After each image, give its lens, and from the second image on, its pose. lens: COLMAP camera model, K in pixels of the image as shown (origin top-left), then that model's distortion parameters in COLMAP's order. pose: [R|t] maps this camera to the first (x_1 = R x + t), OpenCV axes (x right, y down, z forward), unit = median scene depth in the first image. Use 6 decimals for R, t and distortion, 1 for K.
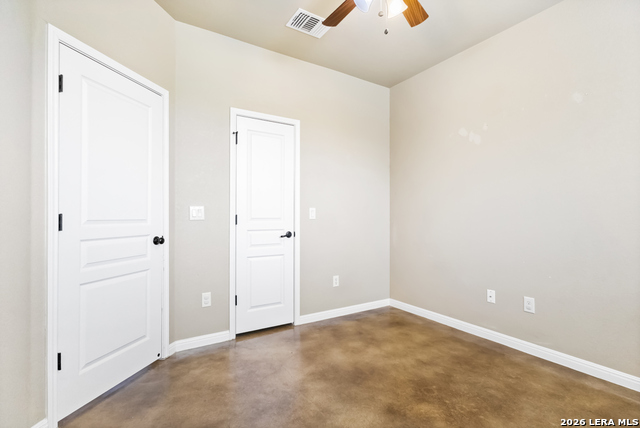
lens RADIAL K [[300.3, 0, 320.0], [0, 300.3, 214.0], [0, 0, 1]] dist [-0.000362, -0.000125]
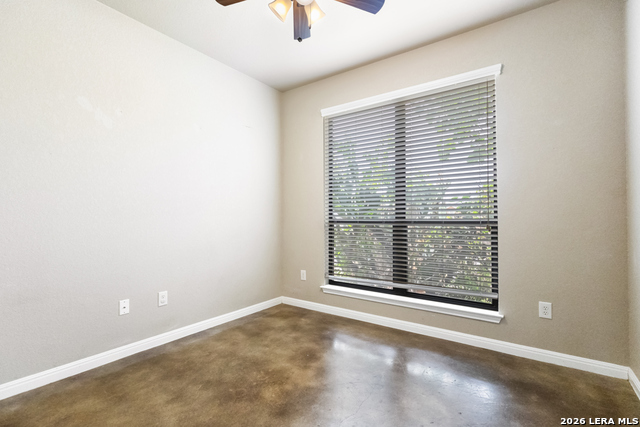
lens RADIAL K [[300.3, 0, 320.0], [0, 300.3, 213.5], [0, 0, 1]] dist [-0.000362, -0.000125]
pose [[-0.378475, 0.009326, 0.925565, -0.575244], [0.000598, 0.999951, -0.009831, 0.012001], [-0.925611, -0.003167, -0.378462, 1.000902]]
